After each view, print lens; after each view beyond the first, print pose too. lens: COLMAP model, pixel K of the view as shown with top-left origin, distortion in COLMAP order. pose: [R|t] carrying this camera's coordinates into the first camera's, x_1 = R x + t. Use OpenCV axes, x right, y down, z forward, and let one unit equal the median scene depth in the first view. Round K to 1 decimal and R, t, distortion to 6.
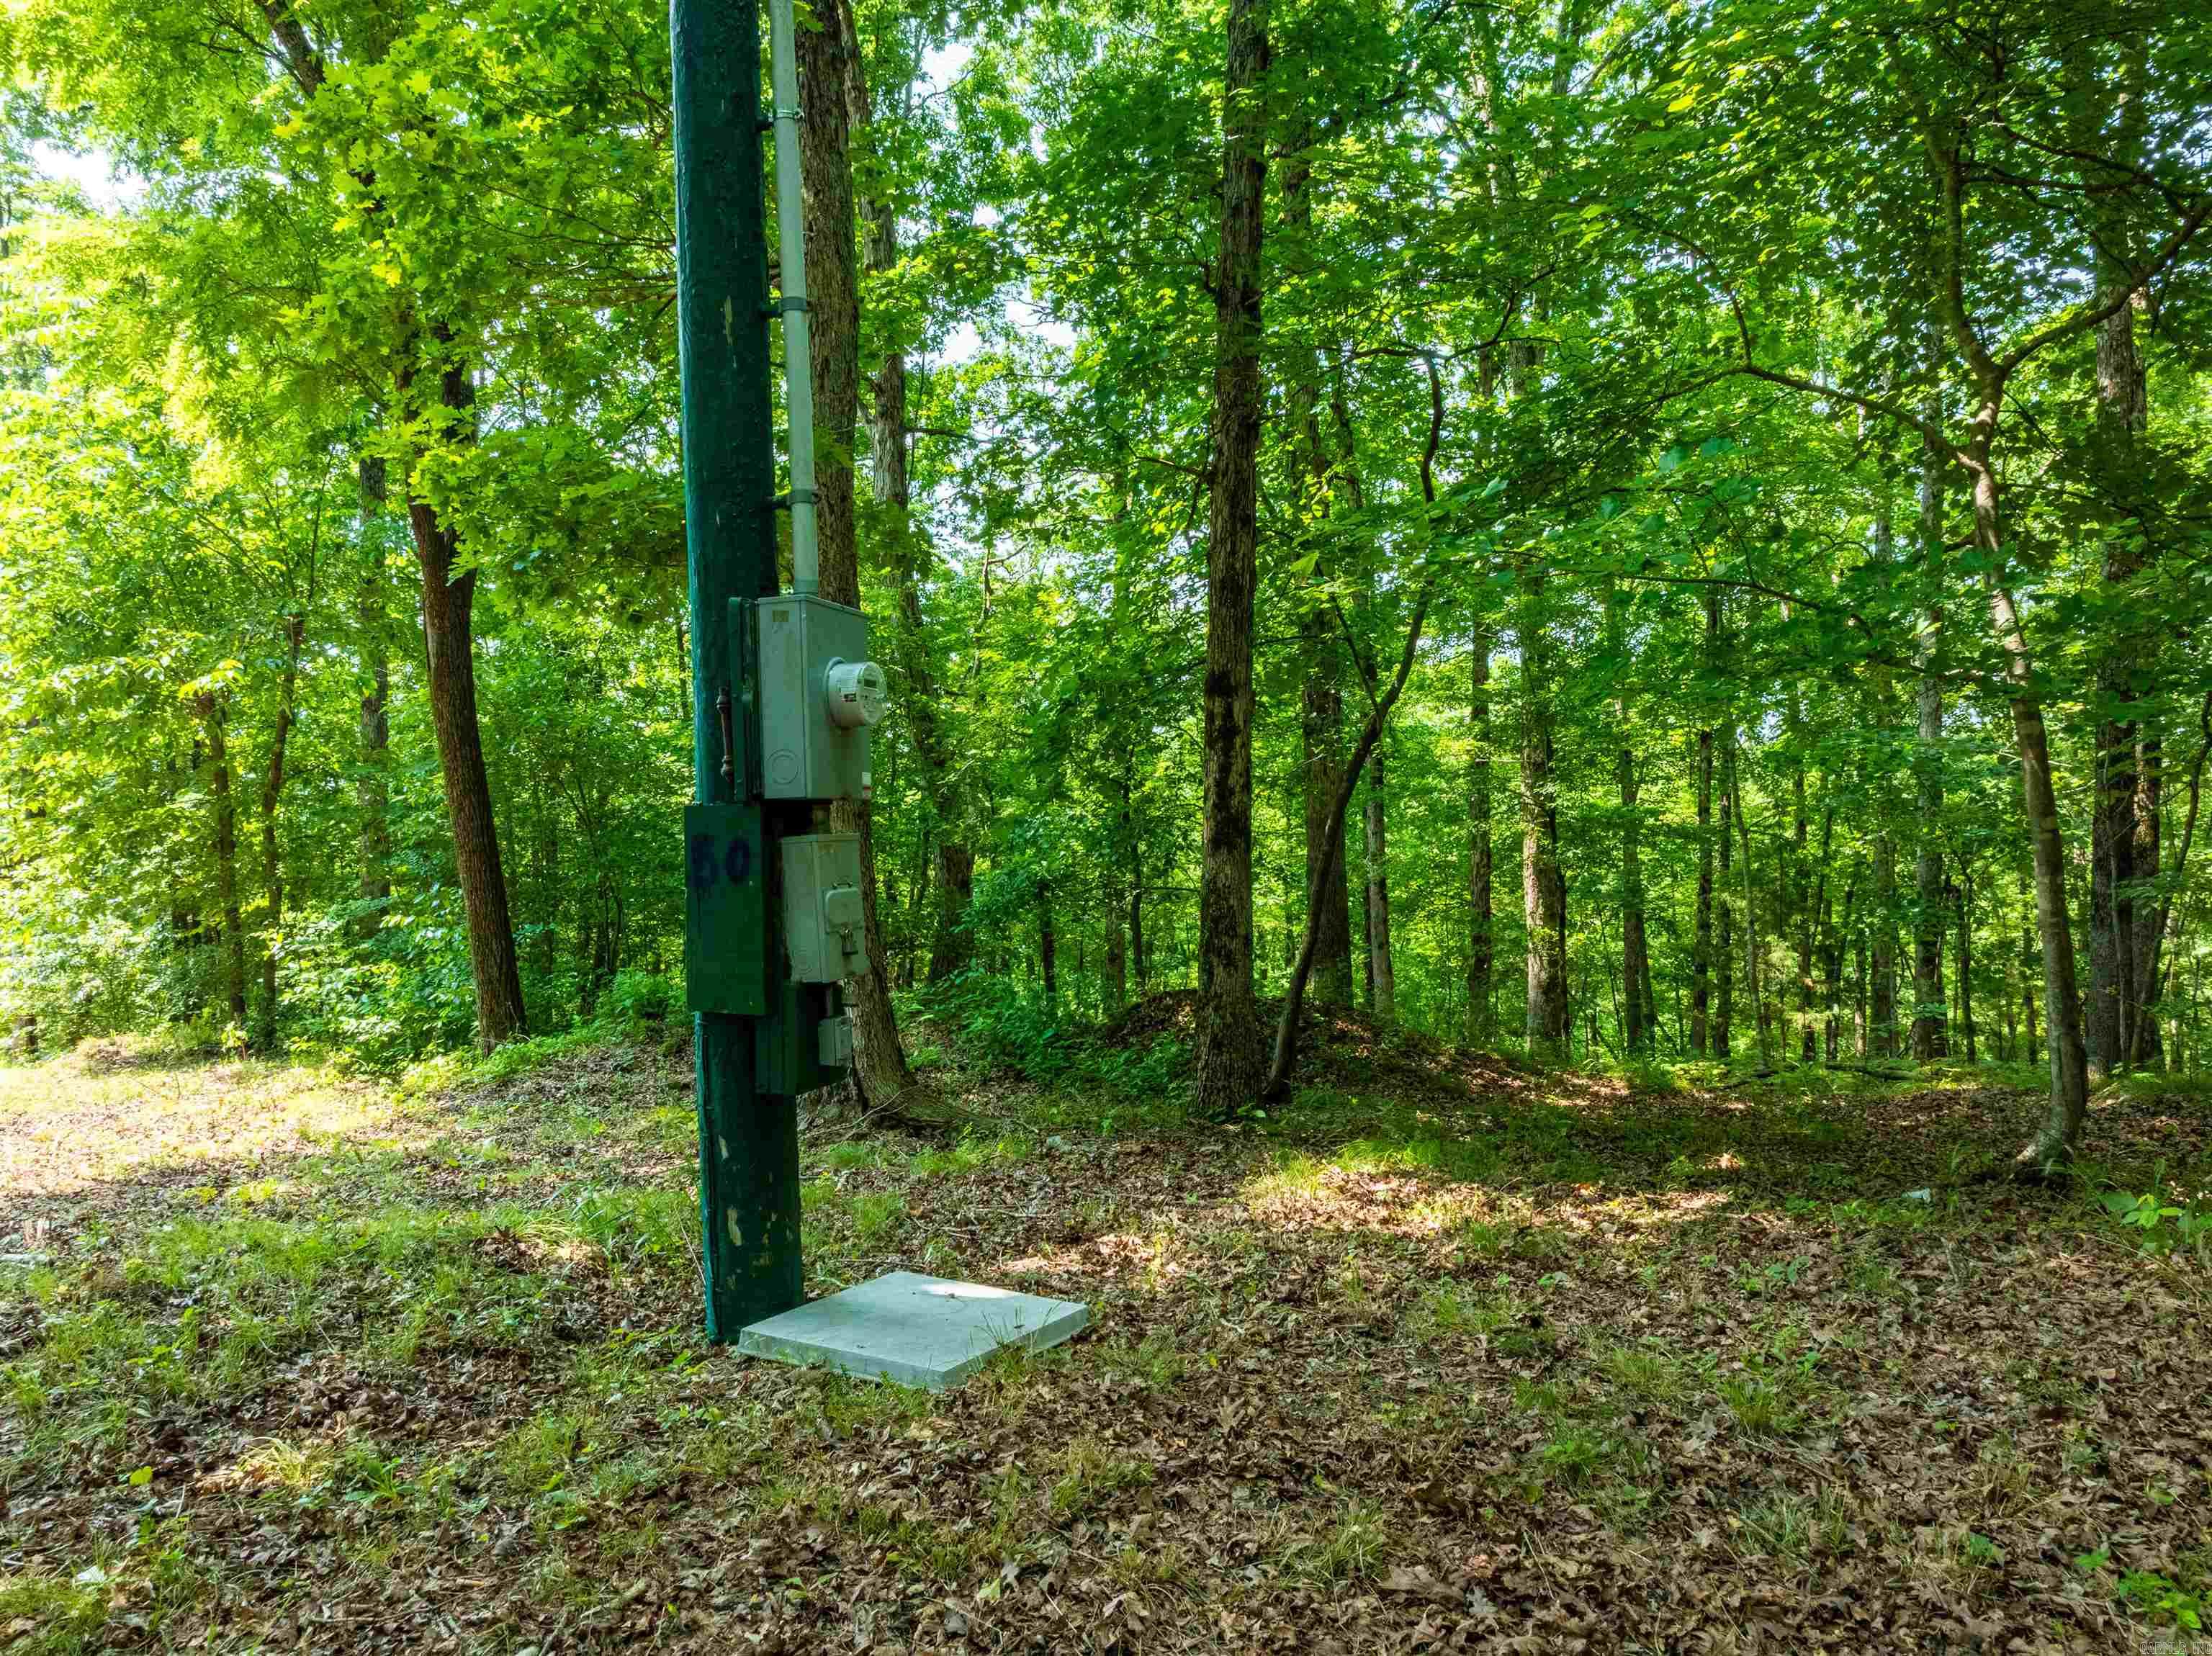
lens RADIAL K [[1561.6, 0, 1104.8], [0, 1561.6, 835.1], [0, 0, 1]] dist [-0.007760, -0.002715]
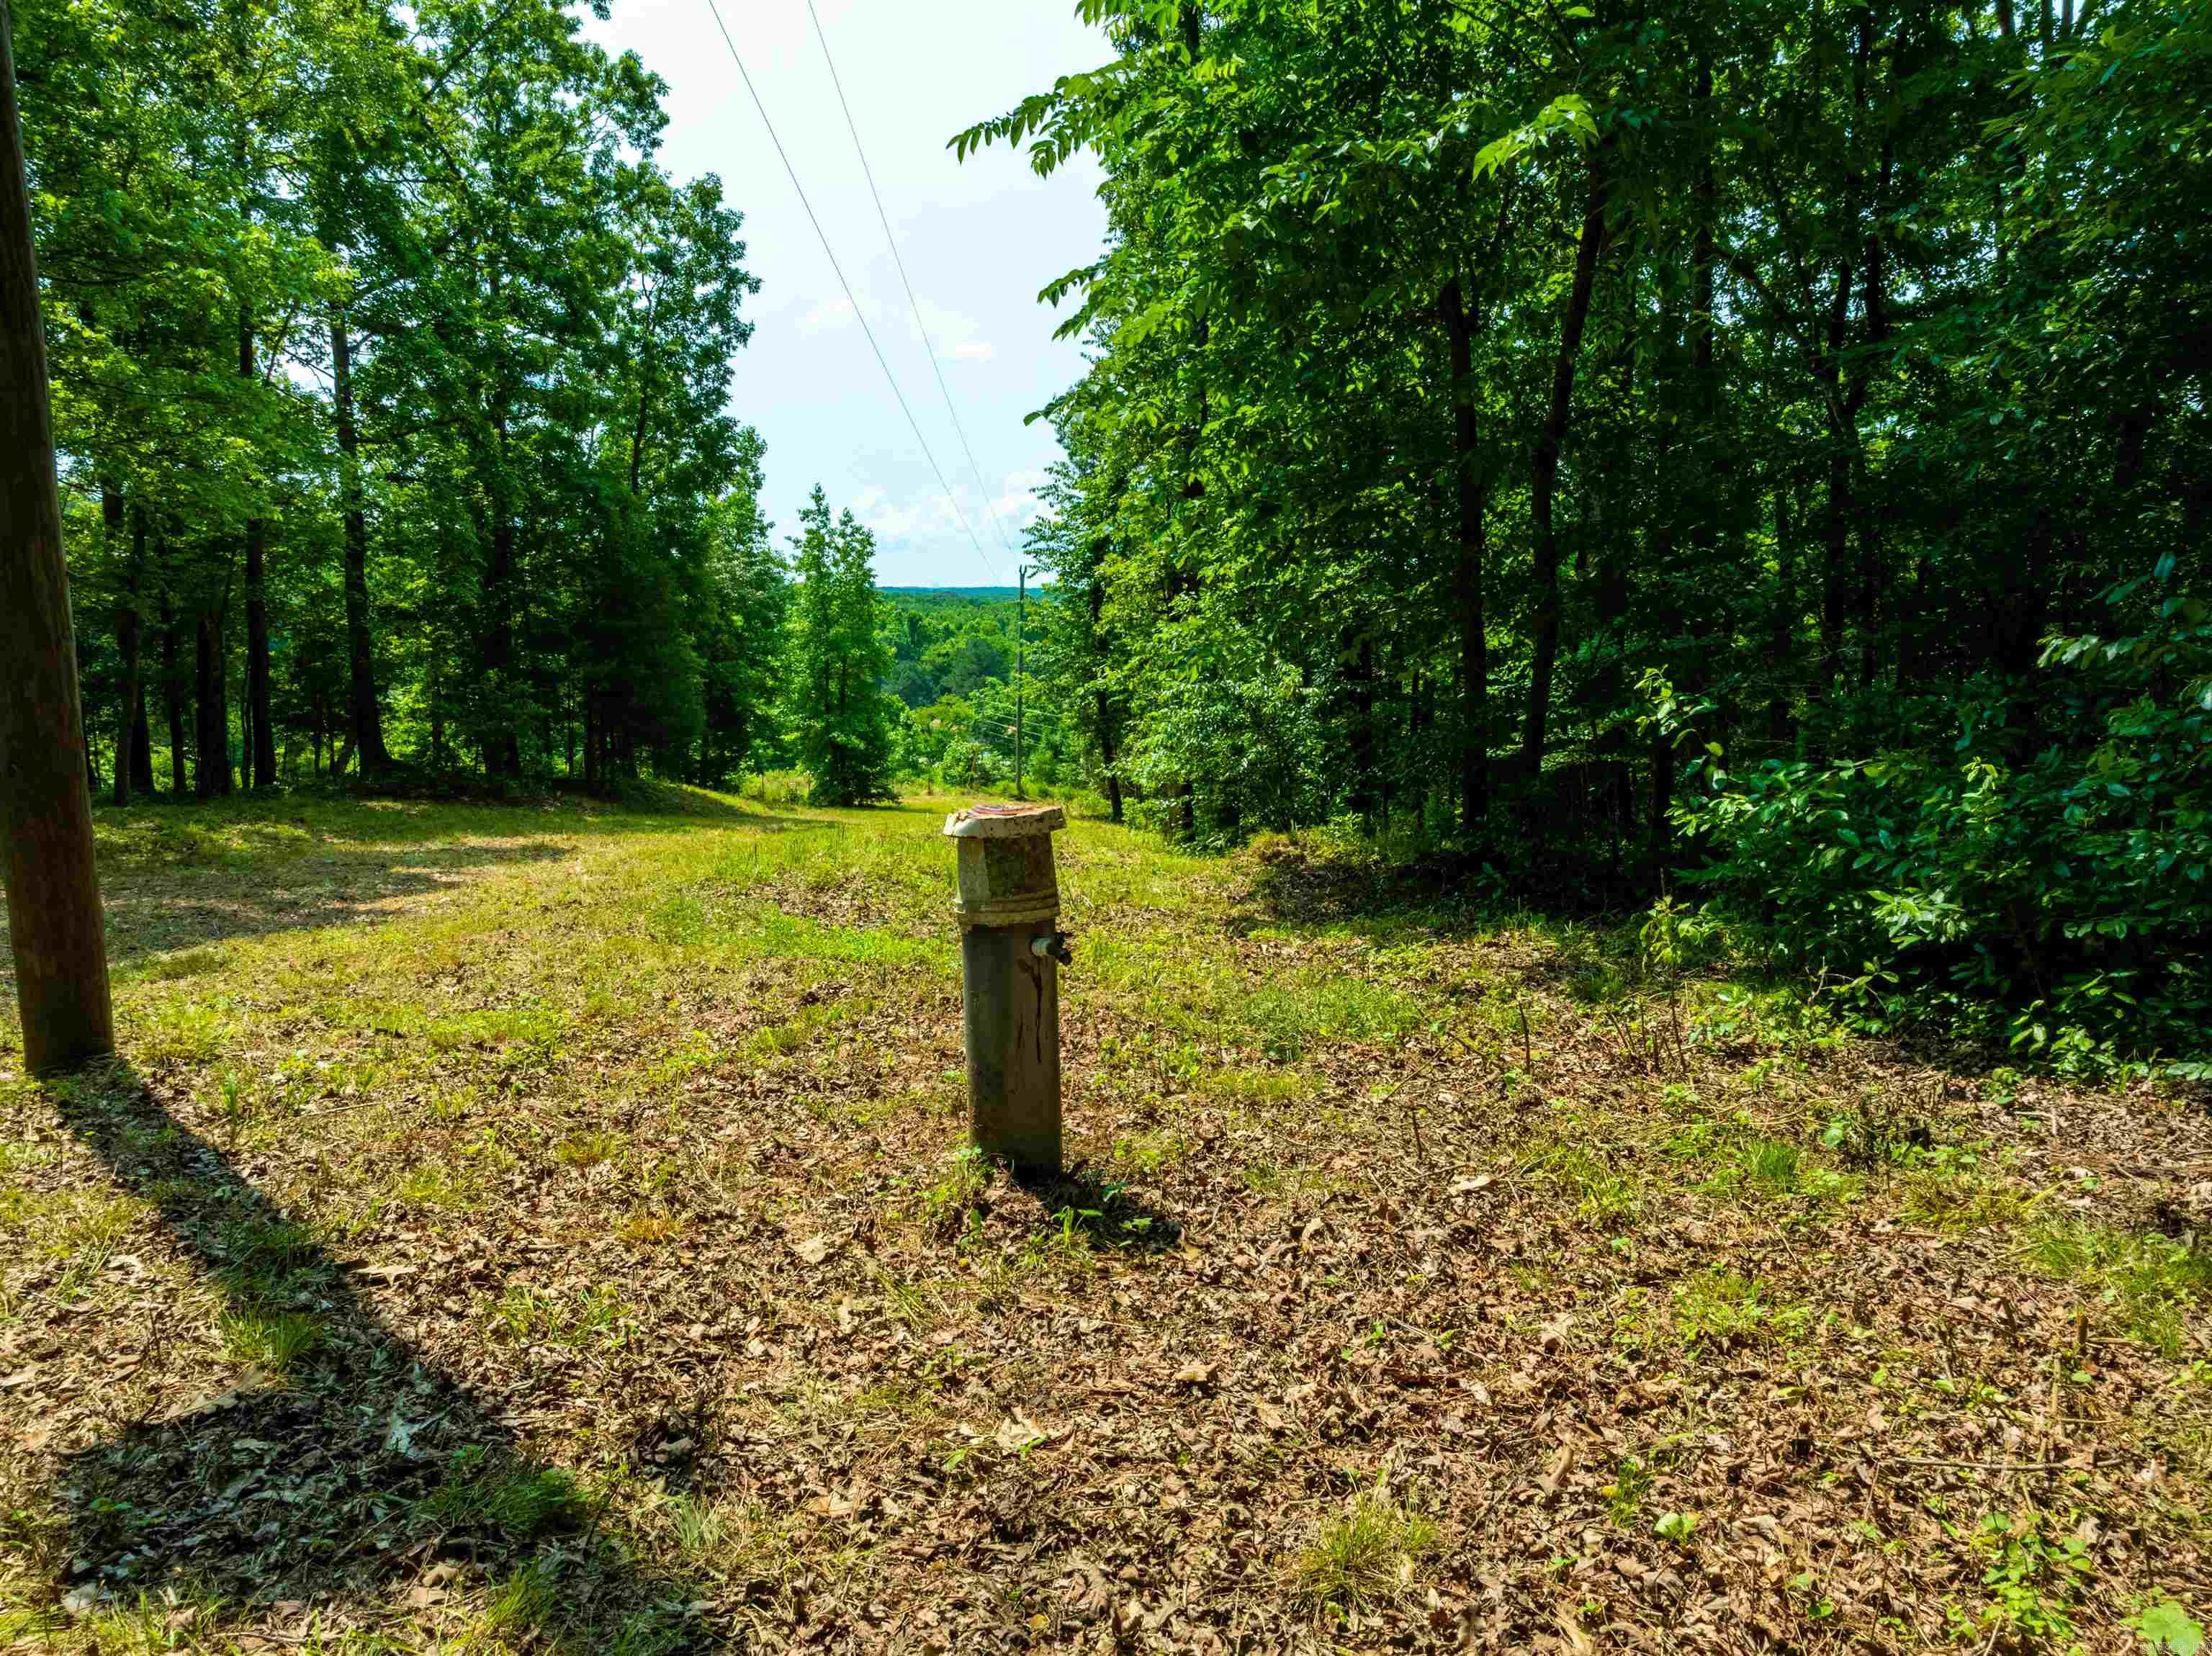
lens RADIAL K [[1561.6, 0, 1110.3], [0, 1561.6, 824.4], [0, 0, 1]] dist [-0.007760, -0.002715]
pose [[0.797316, 0.086950, -0.597266, -0.251176], [-0.005194, 0.990520, 0.137267, 0.028398], [0.603540, -0.106343, 0.790209, 0.353371]]
